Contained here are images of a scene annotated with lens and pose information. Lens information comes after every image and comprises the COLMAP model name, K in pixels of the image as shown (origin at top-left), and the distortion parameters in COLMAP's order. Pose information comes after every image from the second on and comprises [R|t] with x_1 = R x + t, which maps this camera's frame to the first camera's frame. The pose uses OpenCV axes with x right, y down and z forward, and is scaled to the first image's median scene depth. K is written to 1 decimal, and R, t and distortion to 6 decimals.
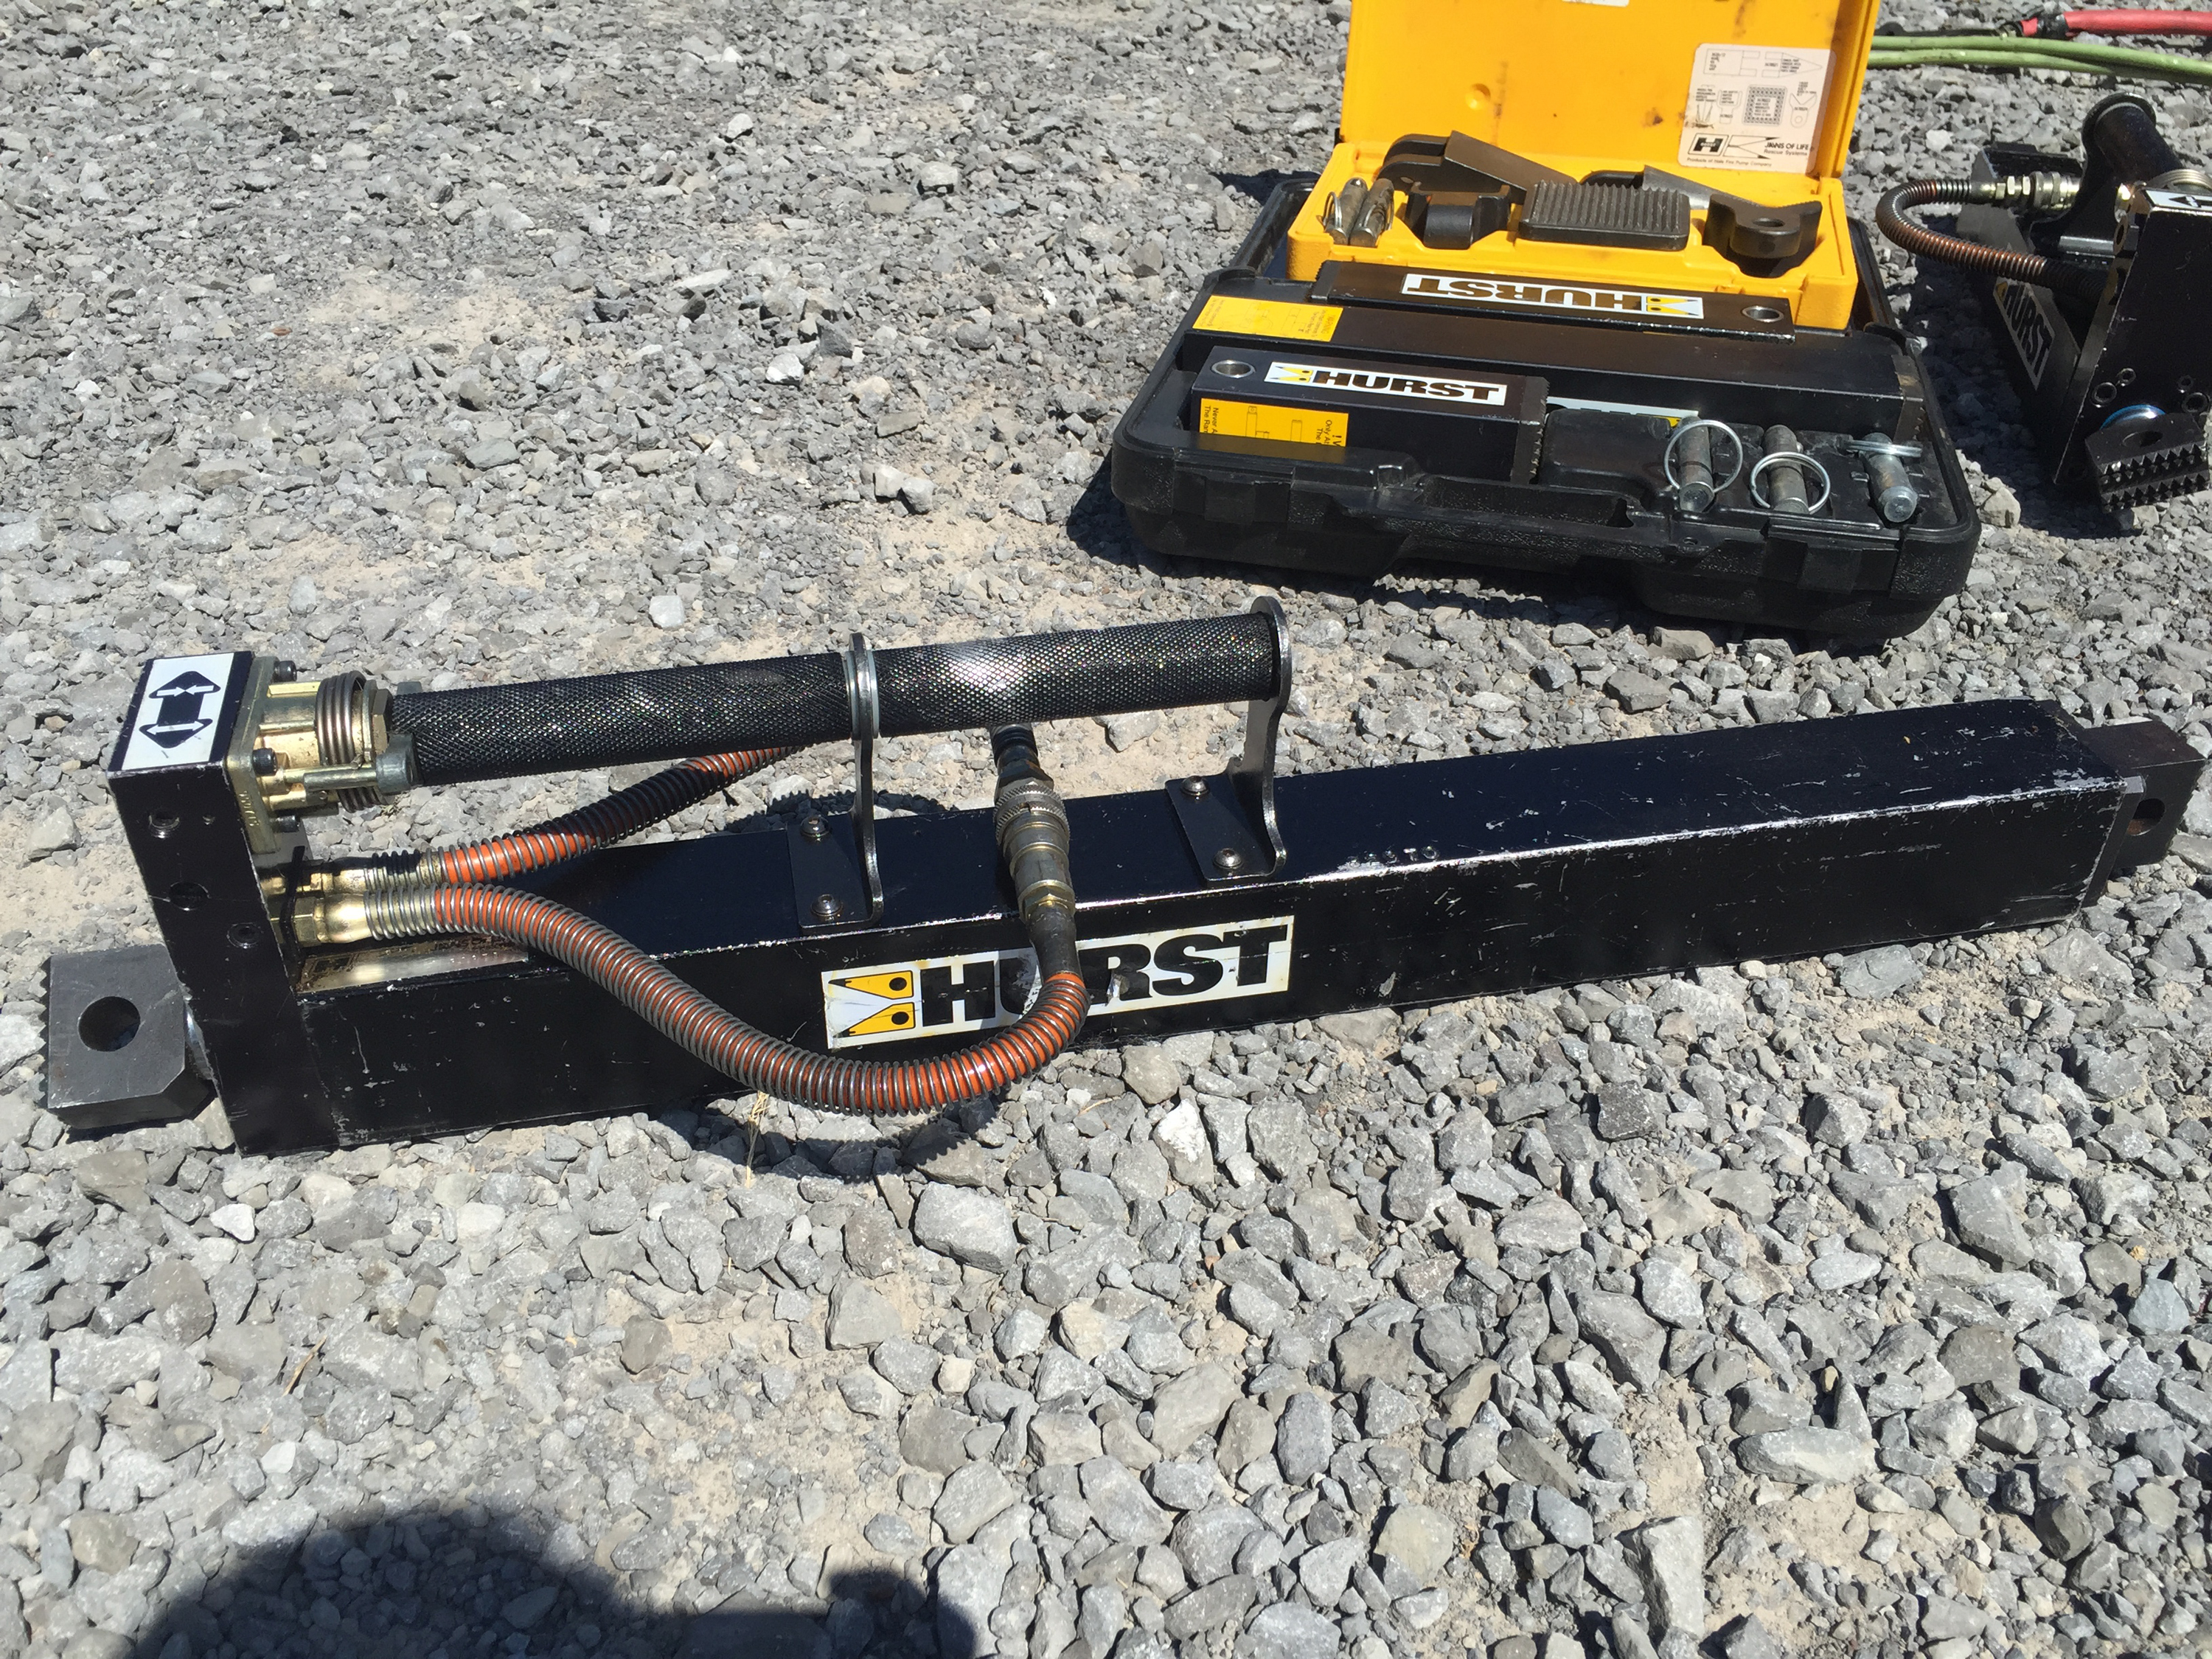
lens RADIAL K [[1888.4, 0, 1107.1], [0, 1888.4, 813.7], [0, 0, 1]] dist [0.073530, -0.123402]
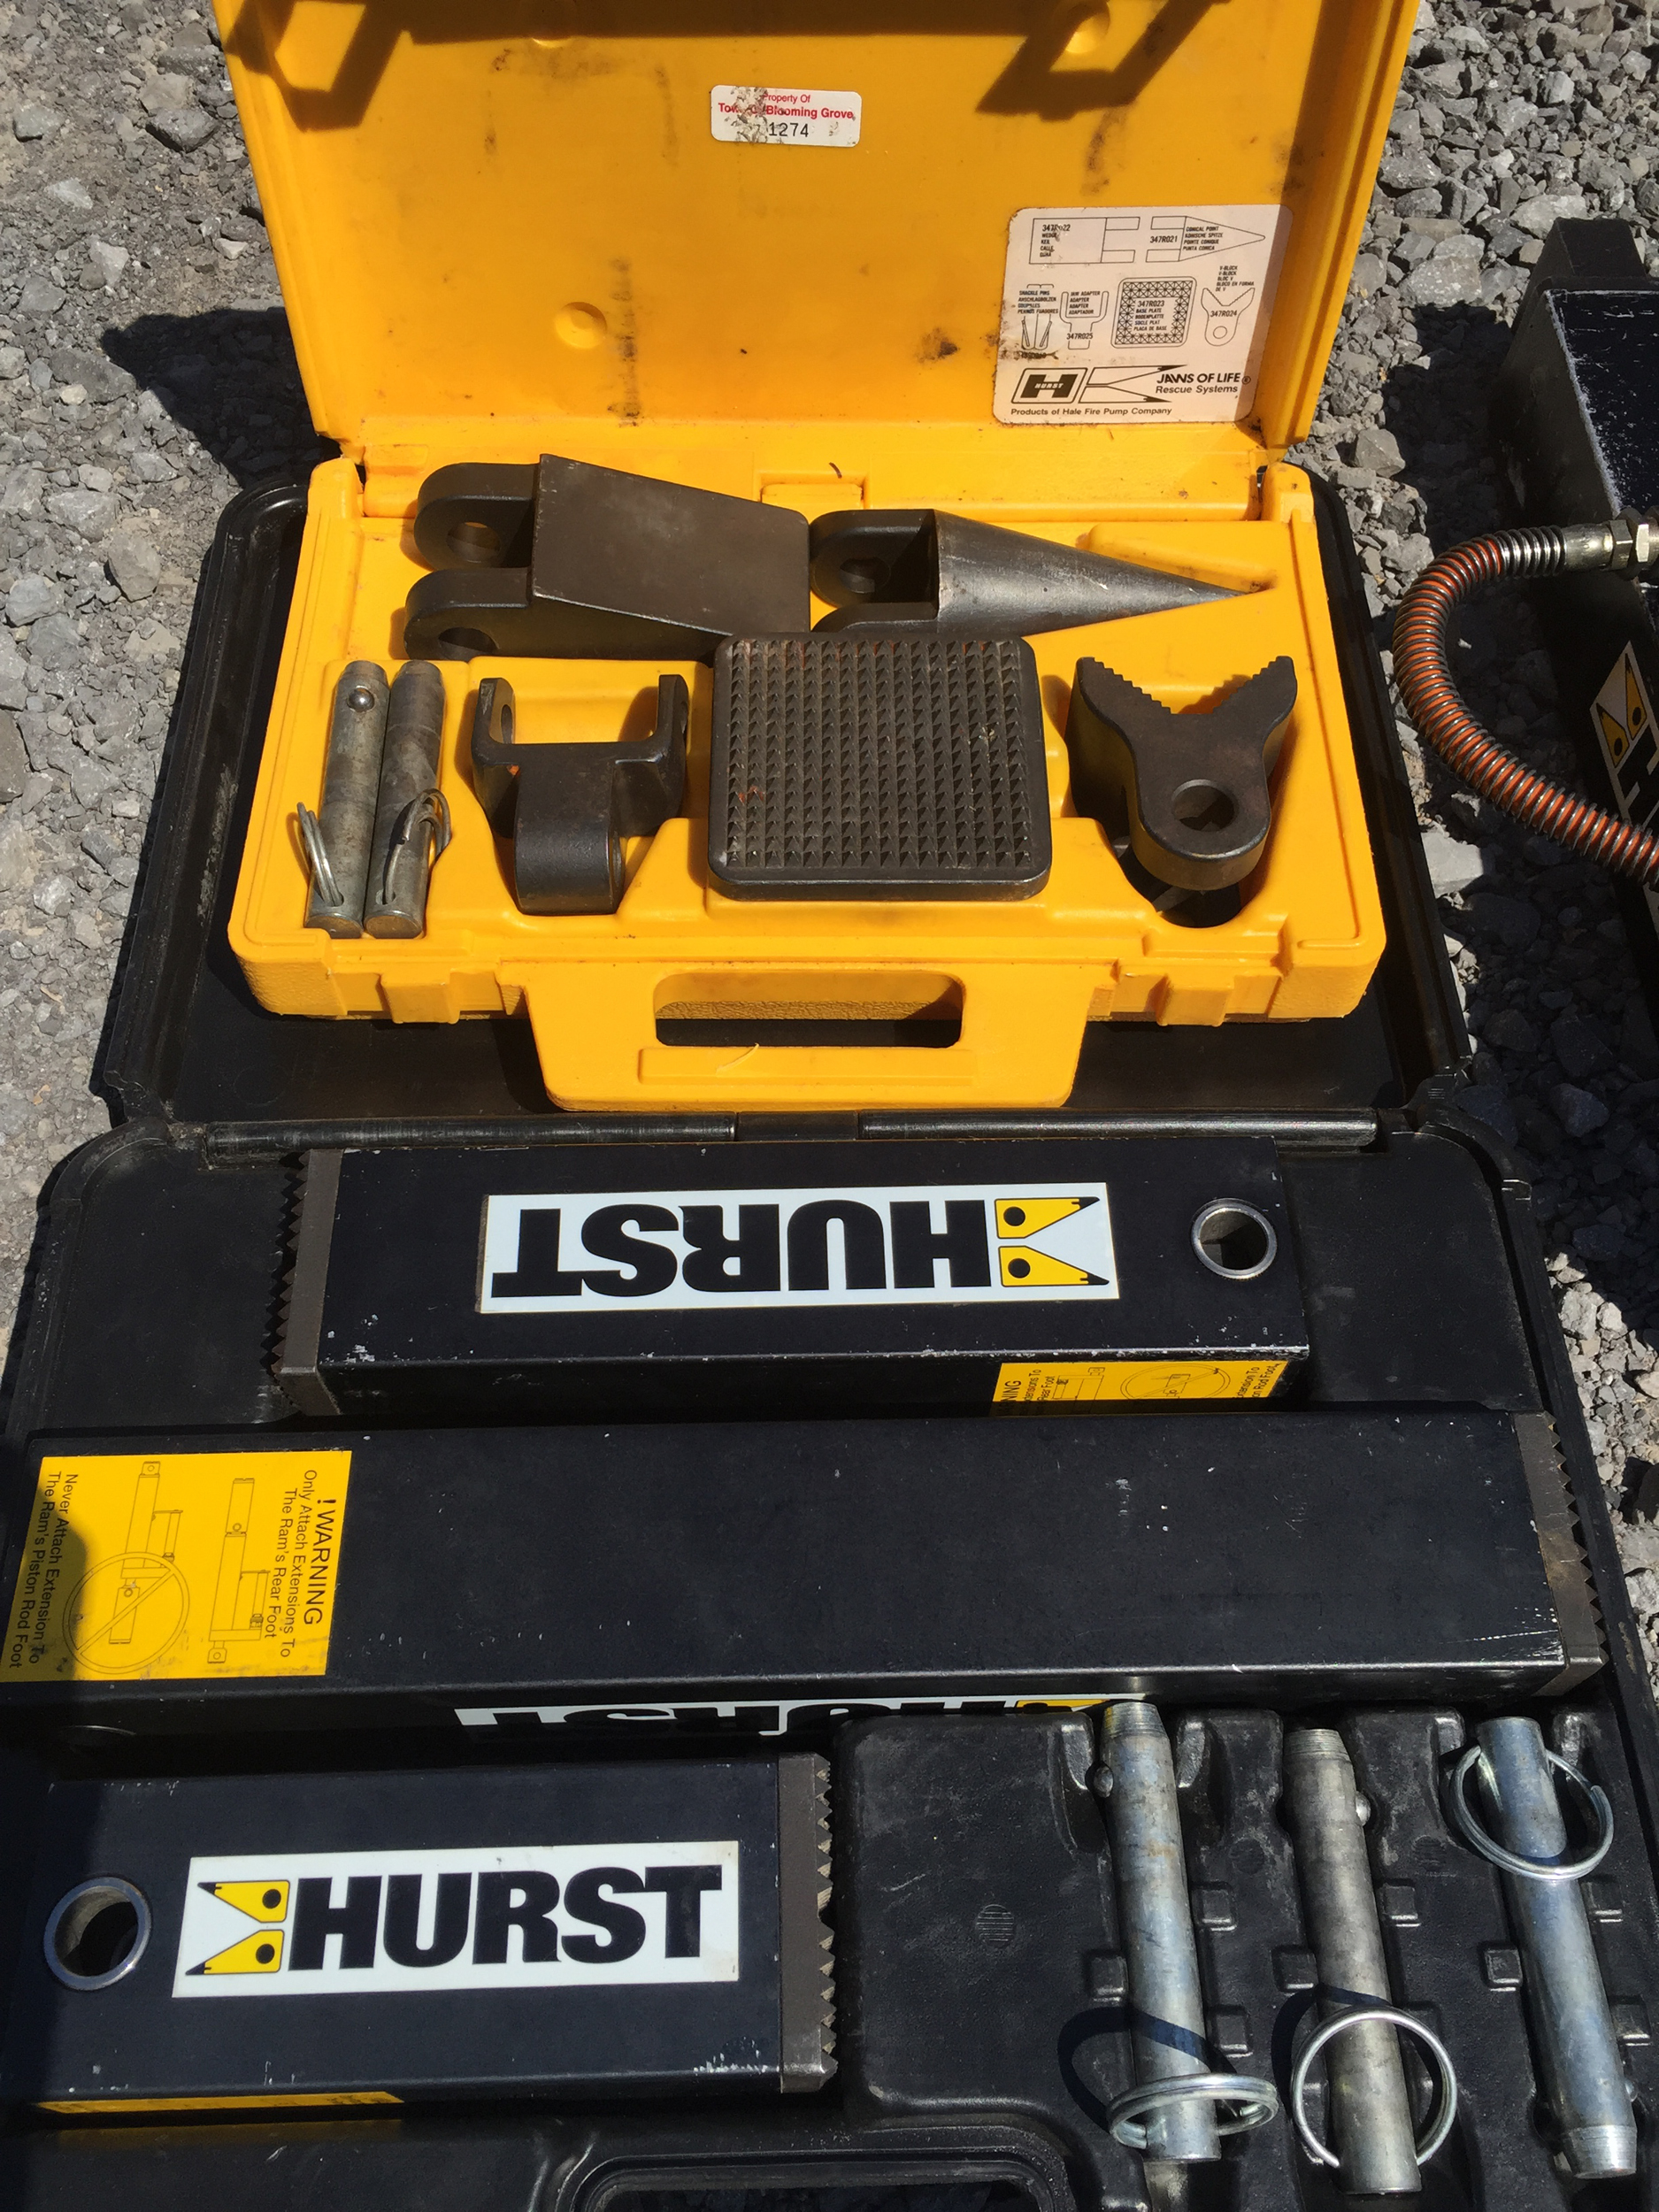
lens RADIAL K [[1888.4, 0, 825.8], [0, 1888.4, 1110.5], [0, 0, 1]] dist [0.073530, -0.123402]
pose [[0.967815, -0.216777, 0.127831, 0.187378], [0.140479, 0.886803, 0.440280, -0.503891], [-0.208804, -0.408152, 0.888714, 0.599659]]
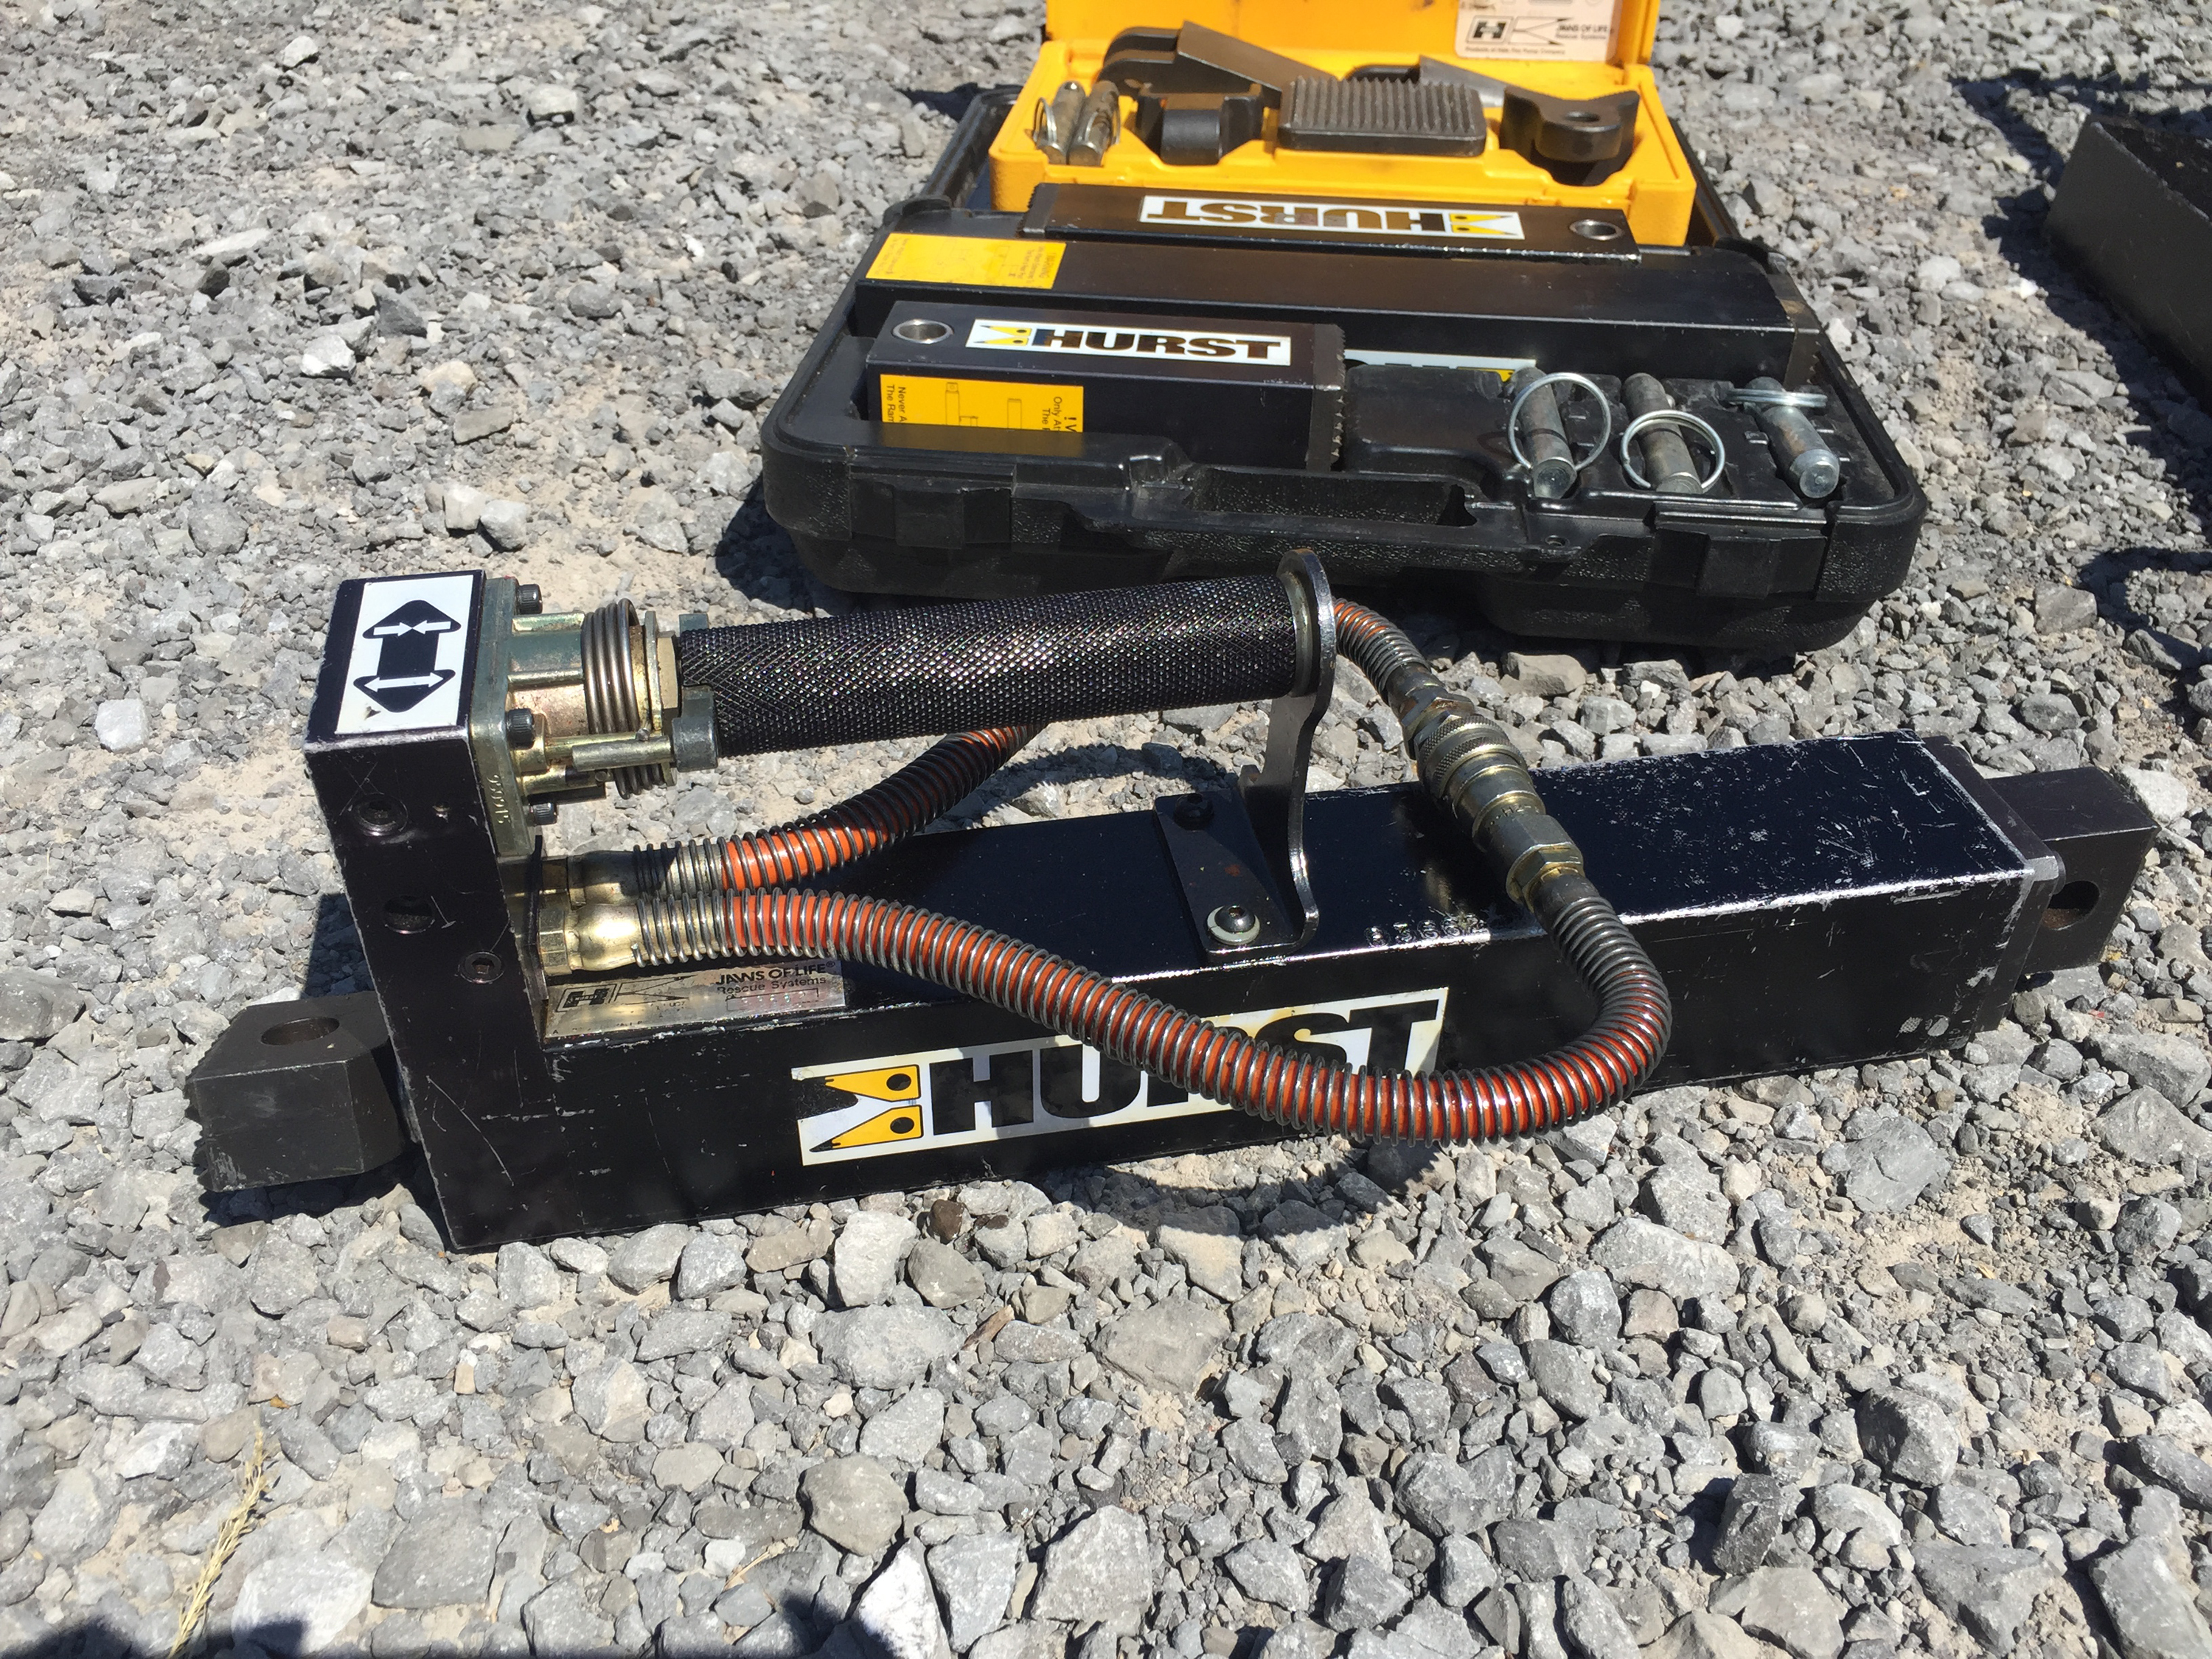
lens RADIAL K [[1888.4, 0, 1109.5], [0, 1888.4, 845.9], [0, 0, 1]] dist [0.073530, -0.123402]
pose [[0.989652, -0.079514, 0.119441, 0.031059], [0.074975, 0.996299, 0.042040, -0.055936], [-0.122341, -0.032650, 0.991951, 0.231698]]
